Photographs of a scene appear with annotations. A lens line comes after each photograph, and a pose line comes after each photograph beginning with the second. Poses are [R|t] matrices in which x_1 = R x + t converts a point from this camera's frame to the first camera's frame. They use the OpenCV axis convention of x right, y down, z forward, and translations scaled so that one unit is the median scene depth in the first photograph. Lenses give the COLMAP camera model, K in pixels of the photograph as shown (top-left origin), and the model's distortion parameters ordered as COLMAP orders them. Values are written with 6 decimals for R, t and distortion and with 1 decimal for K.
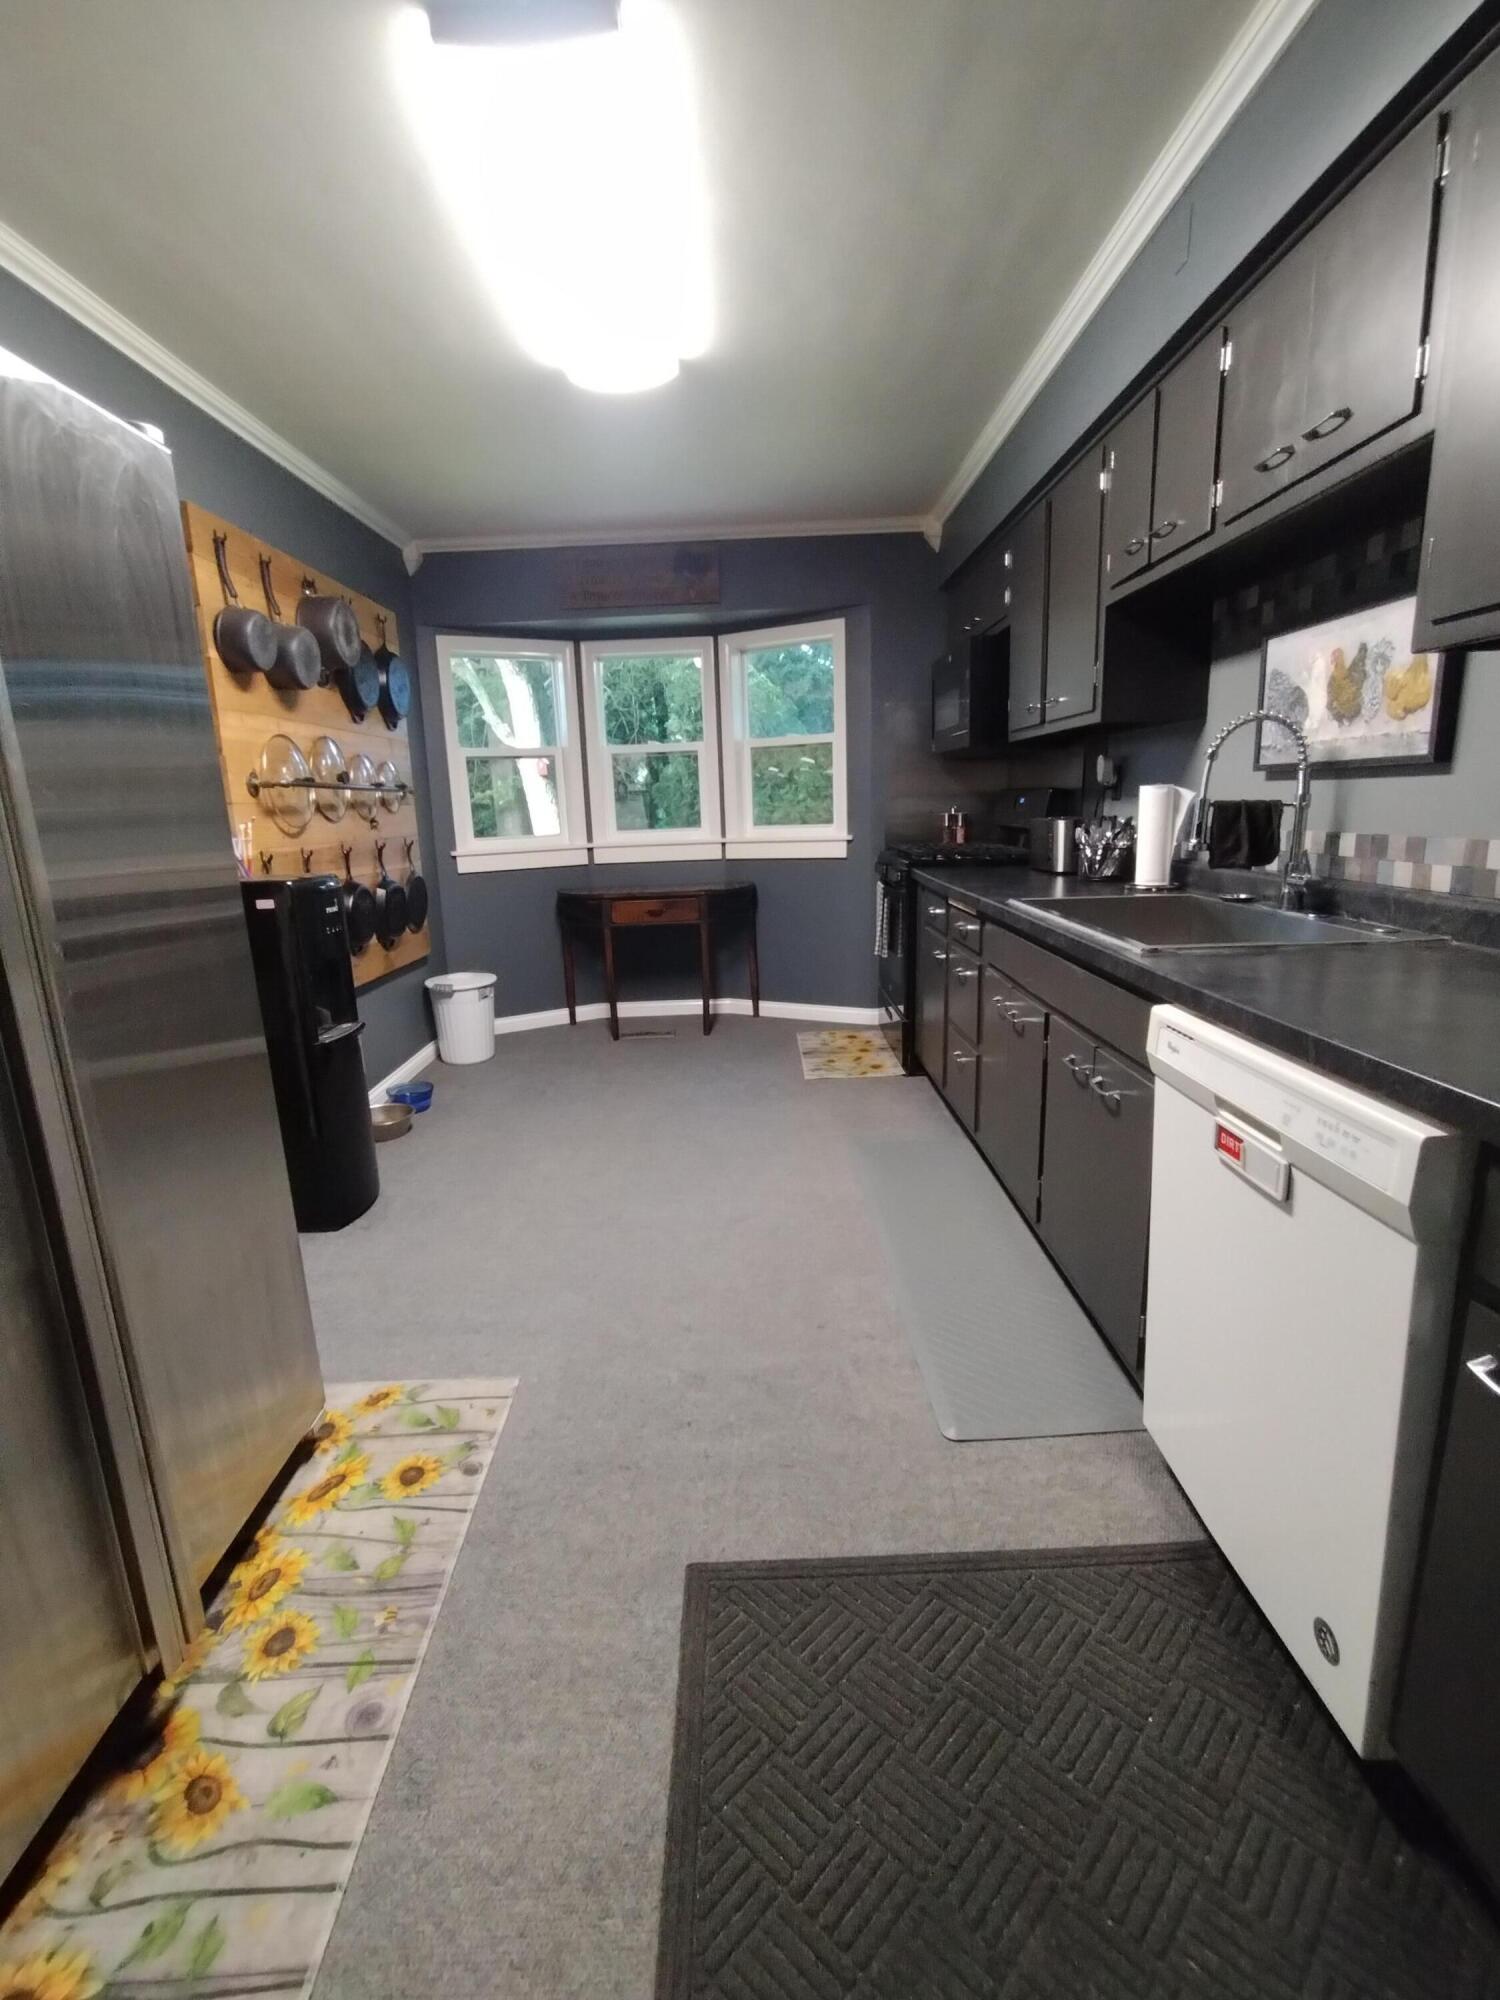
lens RADIAL K [[901.2, 0, 755.0], [0, 901.2, 1000.2], [0, 0, 1]] dist [-0.009654, 0.002263]
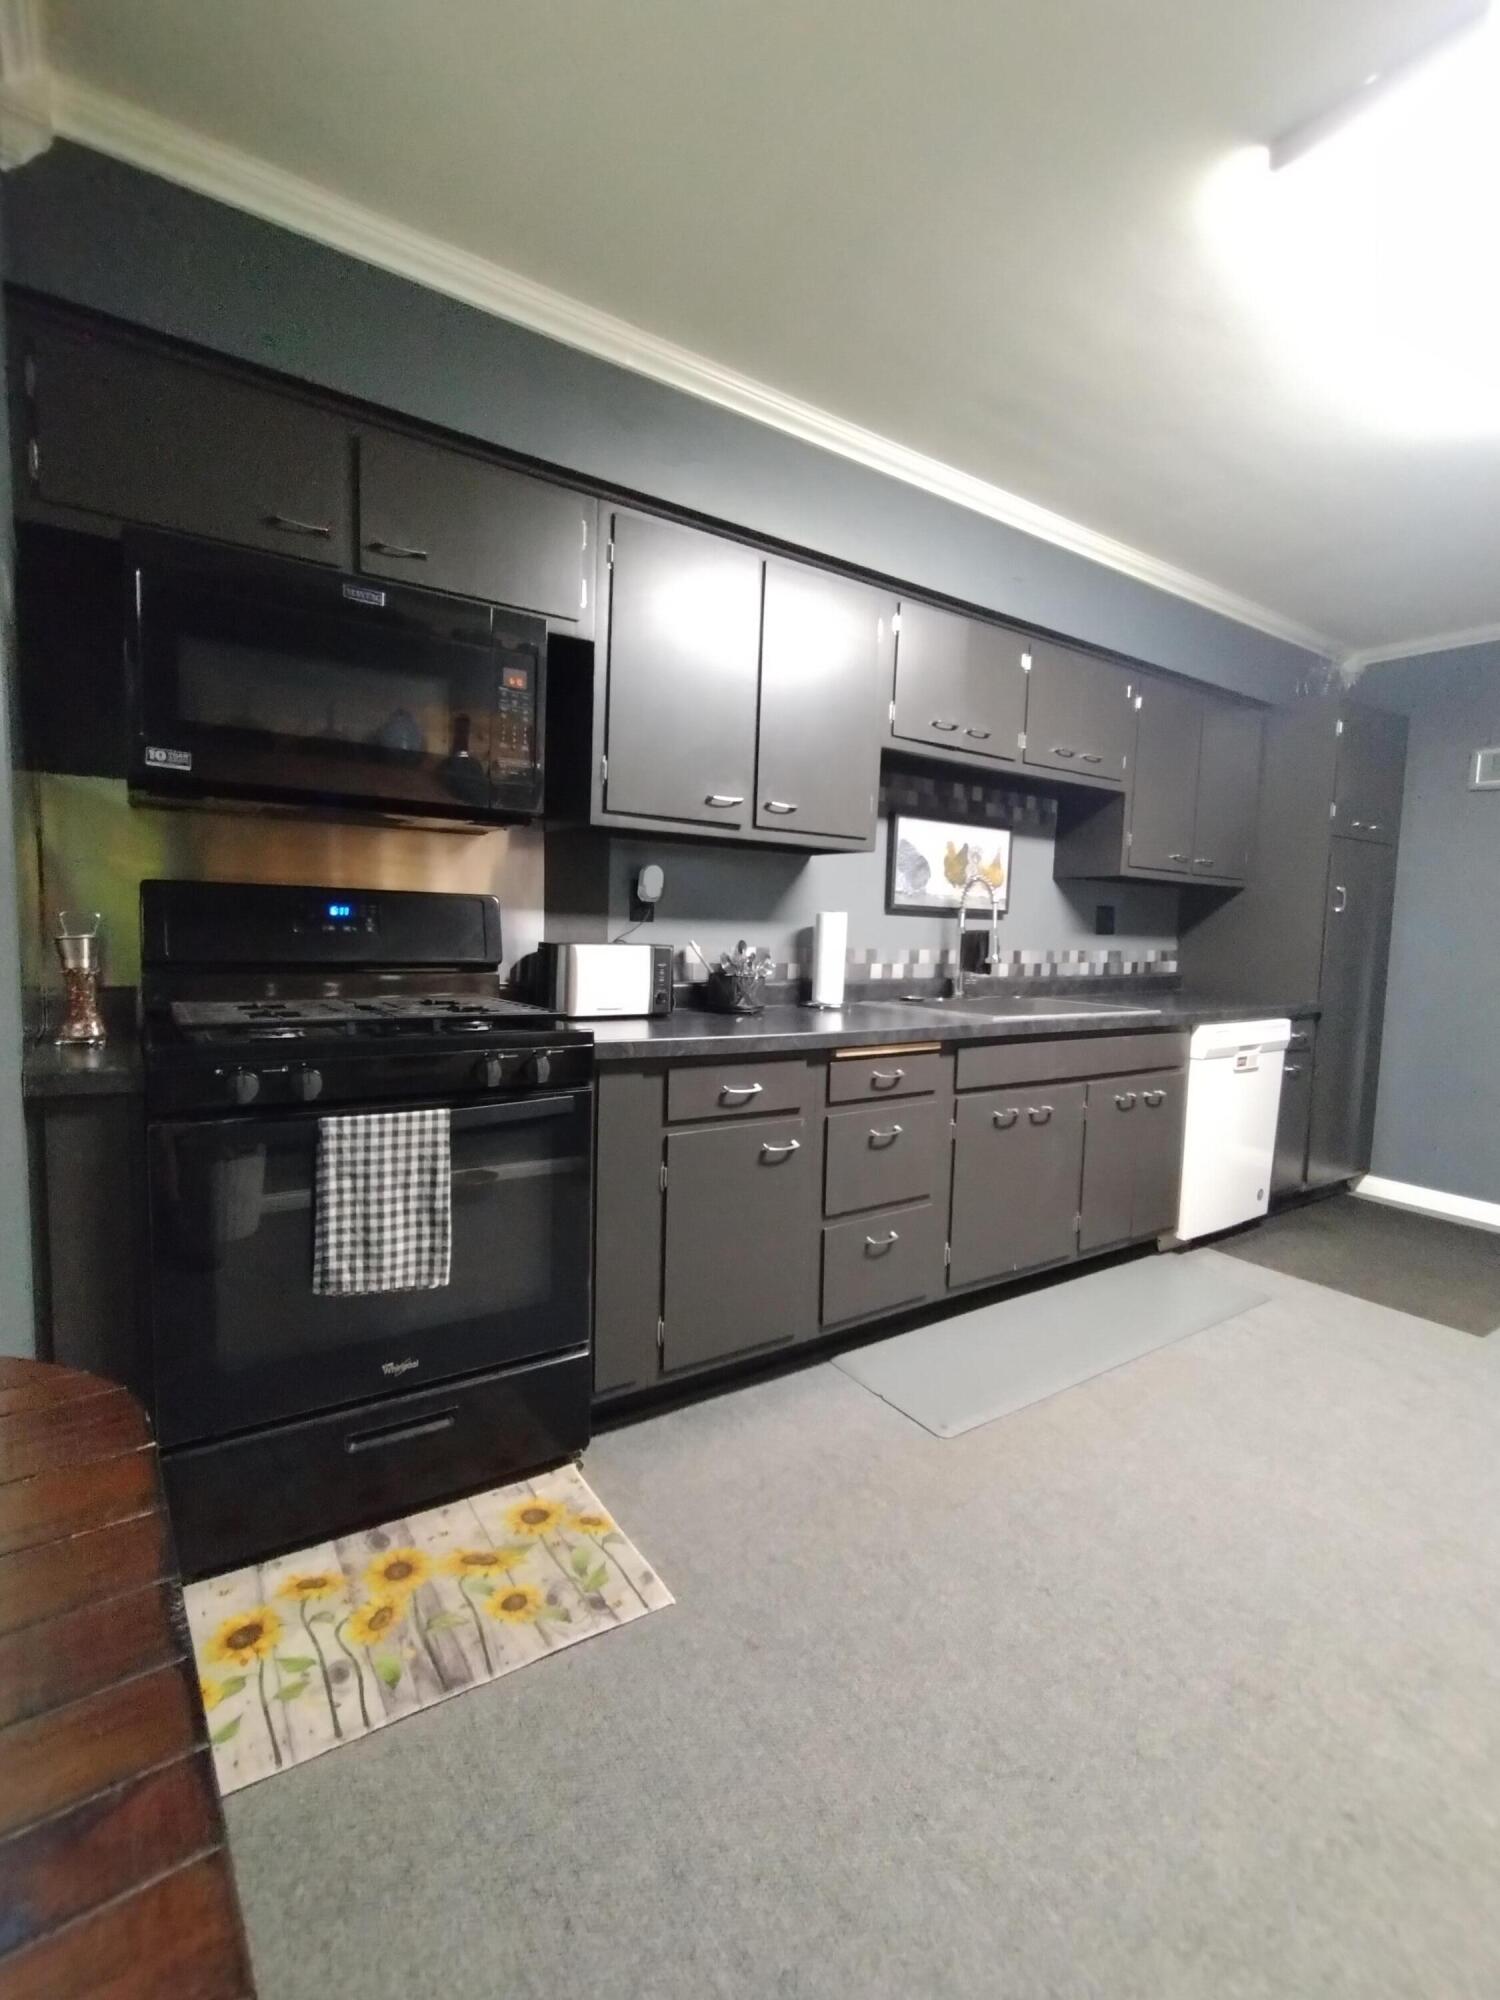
lens RADIAL K [[901.2, 0, 754.6], [0, 901.2, 1008.0], [0, 0, 1]] dist [-0.009654, 0.002263]
pose [[-0.559387, -0.064485, 0.826395, -0.264662], [0.163535, 0.968789, 0.186293, -0.225716], [-0.812615, 0.239354, -0.531382, 1.097891]]
